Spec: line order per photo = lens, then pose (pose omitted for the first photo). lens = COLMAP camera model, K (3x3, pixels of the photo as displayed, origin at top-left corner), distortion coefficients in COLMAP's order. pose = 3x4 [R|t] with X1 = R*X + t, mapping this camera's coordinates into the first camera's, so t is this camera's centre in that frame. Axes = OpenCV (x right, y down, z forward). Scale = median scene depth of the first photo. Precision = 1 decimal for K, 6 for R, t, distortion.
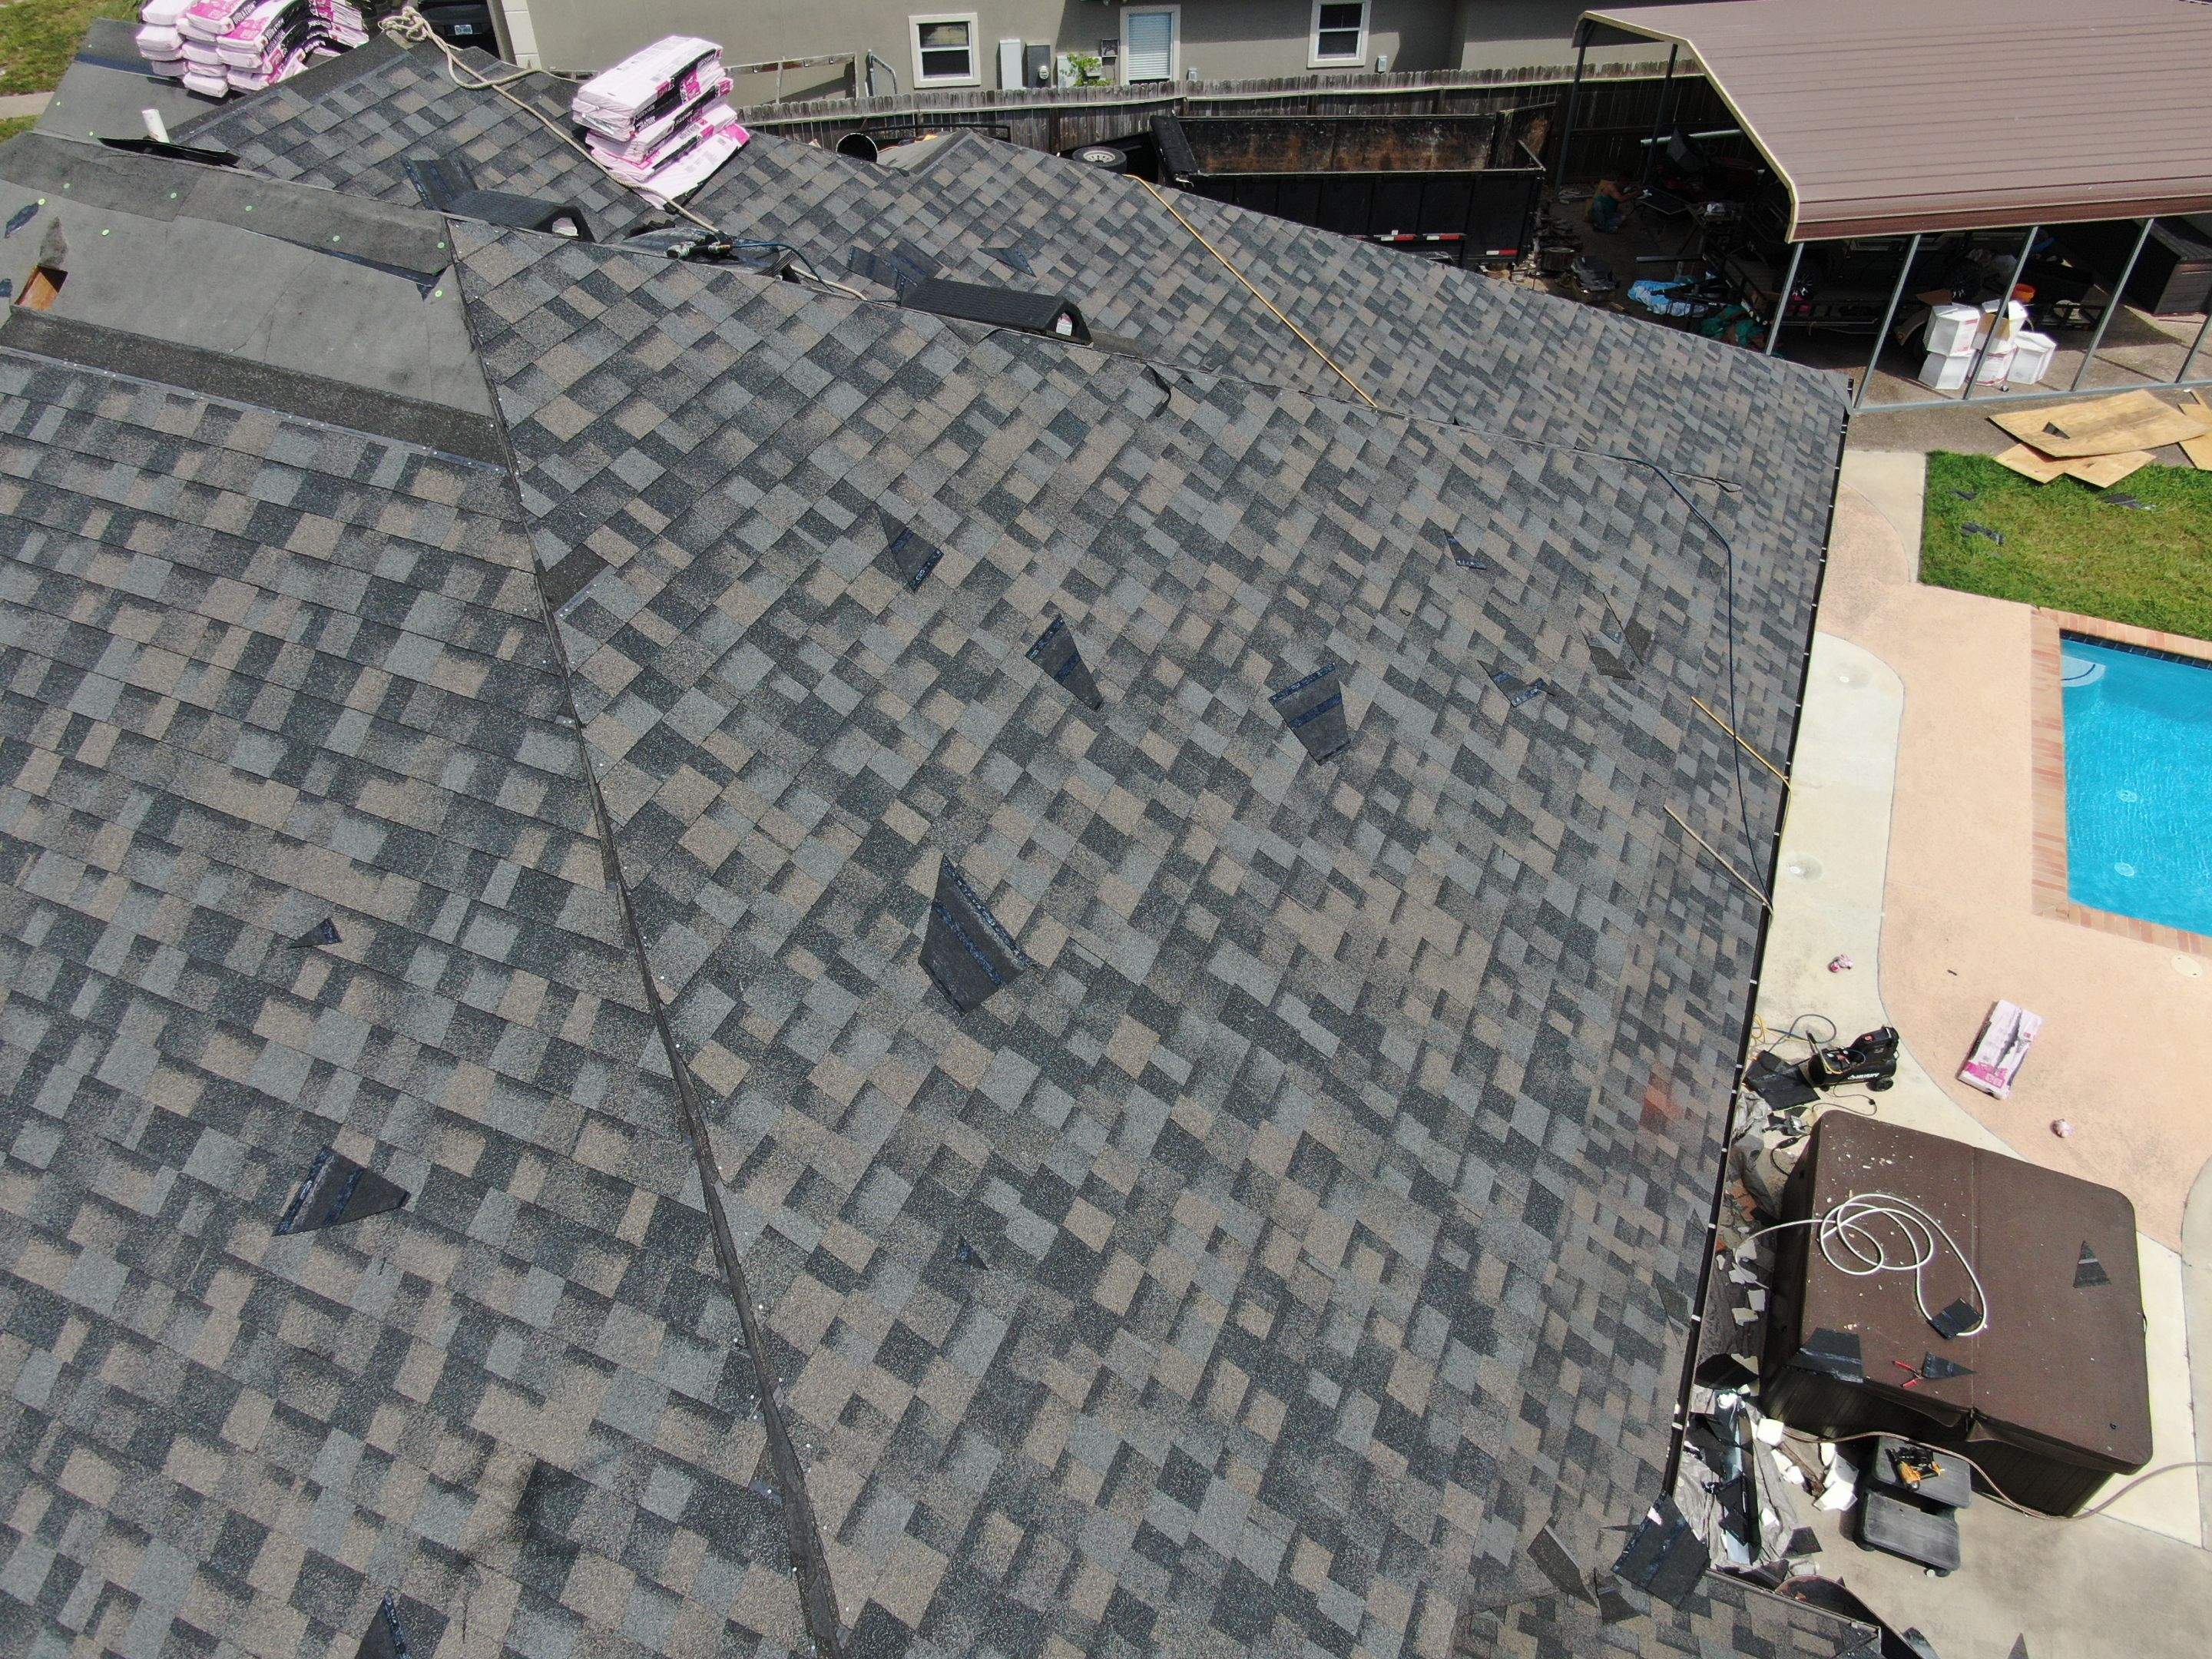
lens RADIAL K [[1595.8, 0, 1109.4], [0, 1595.8, 824.3], [0, 0, 1]] dist [-0.019597, 0.010550]
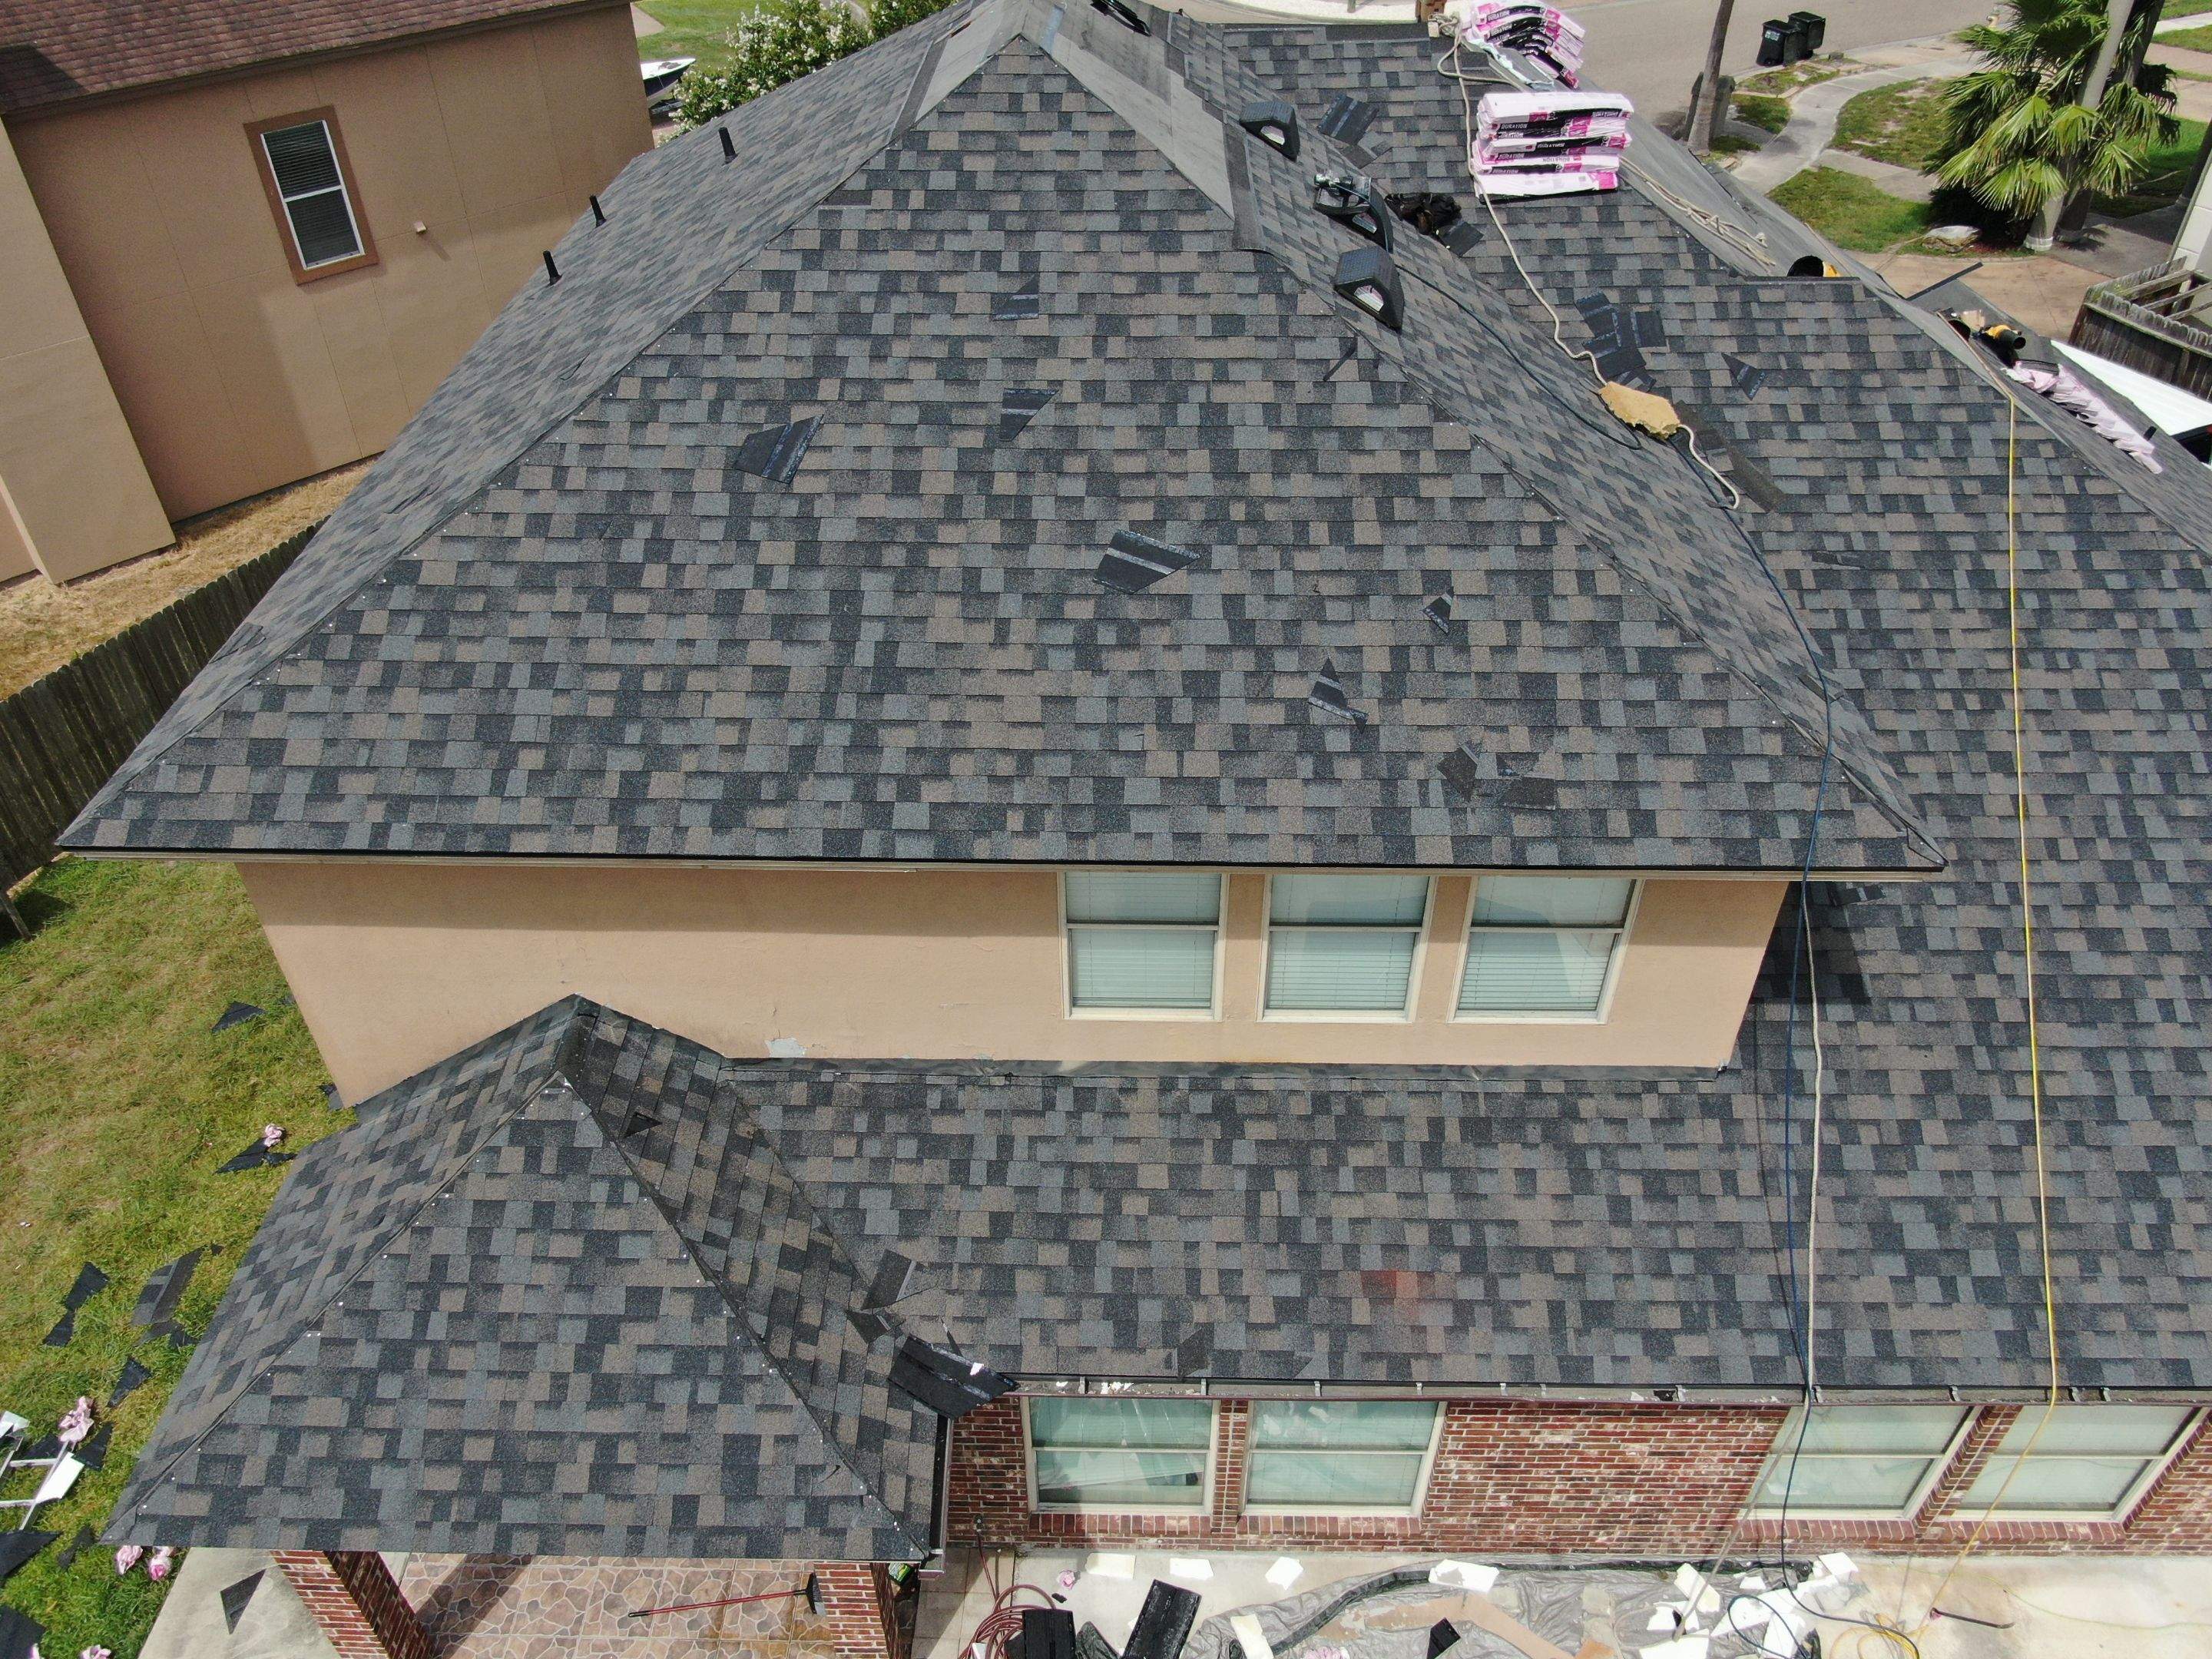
lens RADIAL K [[1595.8, 0, 1109.3], [0, 1595.8, 823.3], [0, 0, 1]] dist [-0.019597, 0.010550]
pose [[0.369257, 0.581827, -0.724657, 1.037993], [-0.638037, 0.725667, 0.257520, -0.205942], [0.675691, 0.367266, 0.639184, 0.218055]]
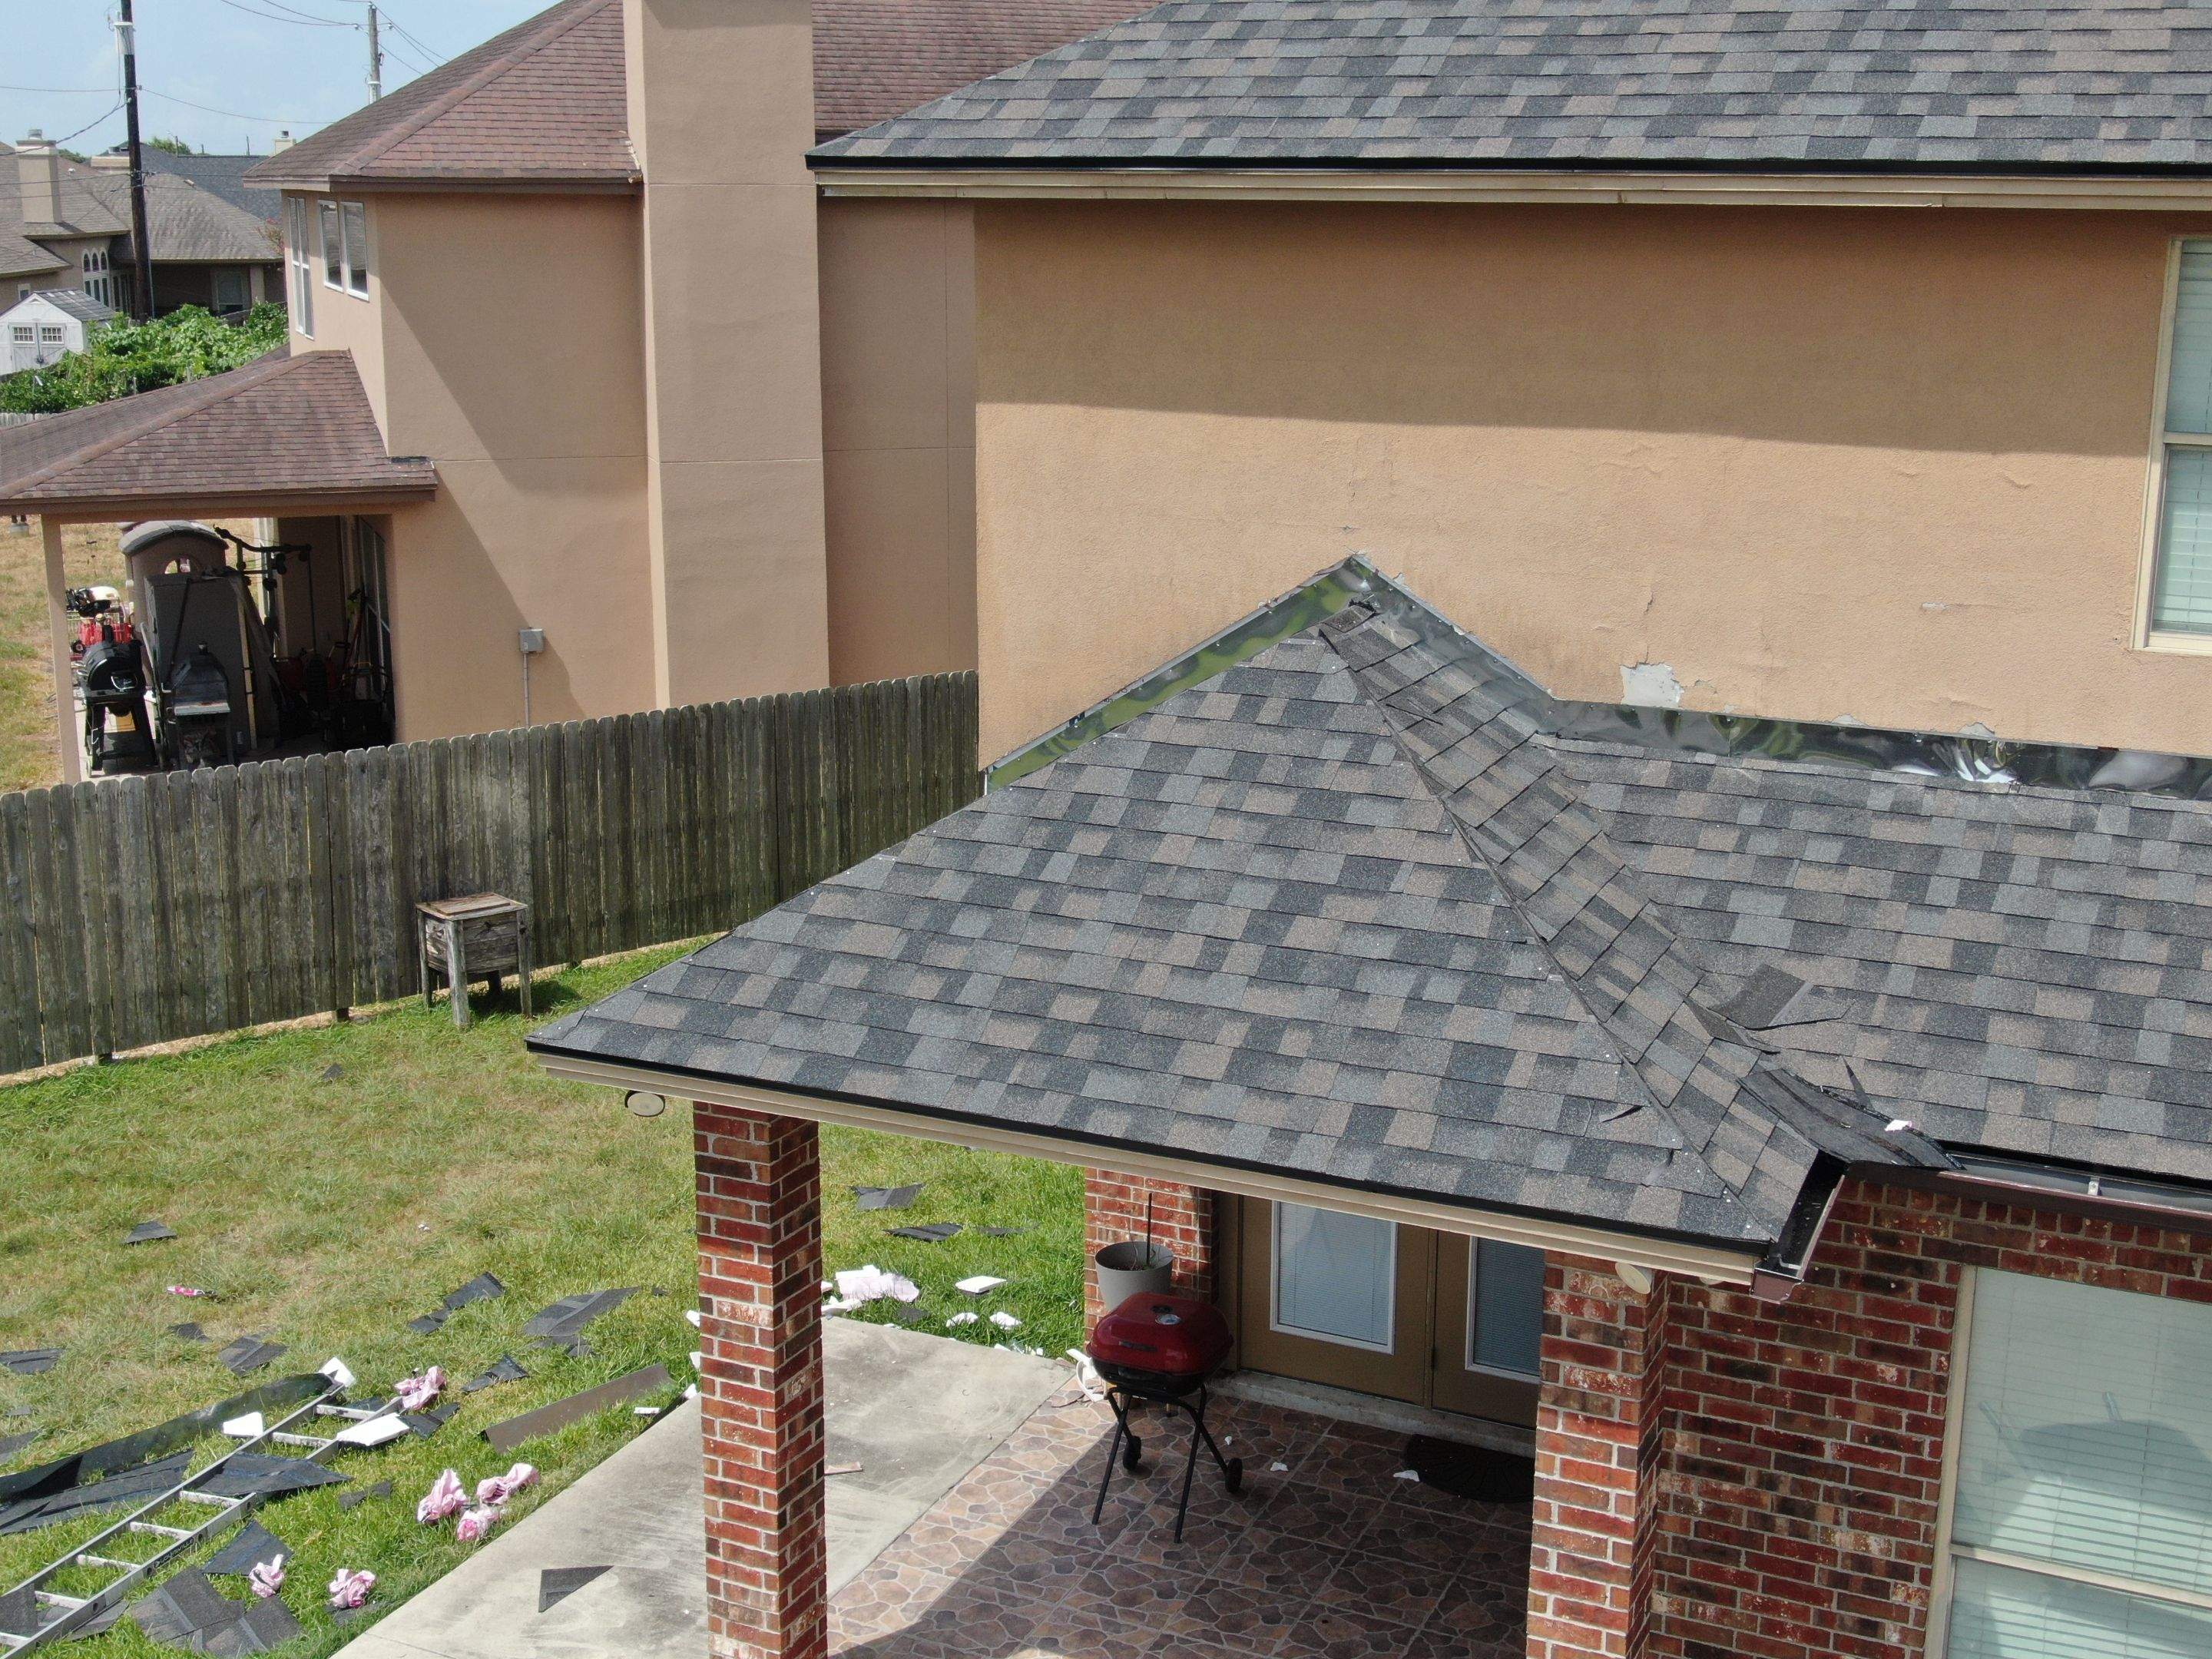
lens RADIAL K [[2656.3, 0, 1099.2], [0, 2656.3, 812.2], [0, 0, 1]] dist [0.001849, 0.000000]
pose [[-0.043004, 0.233489, -0.971408, 1.444332], [-0.693774, 0.692668, 0.197203, 0.388633], [0.718908, 0.682418, 0.132201, 0.589917]]
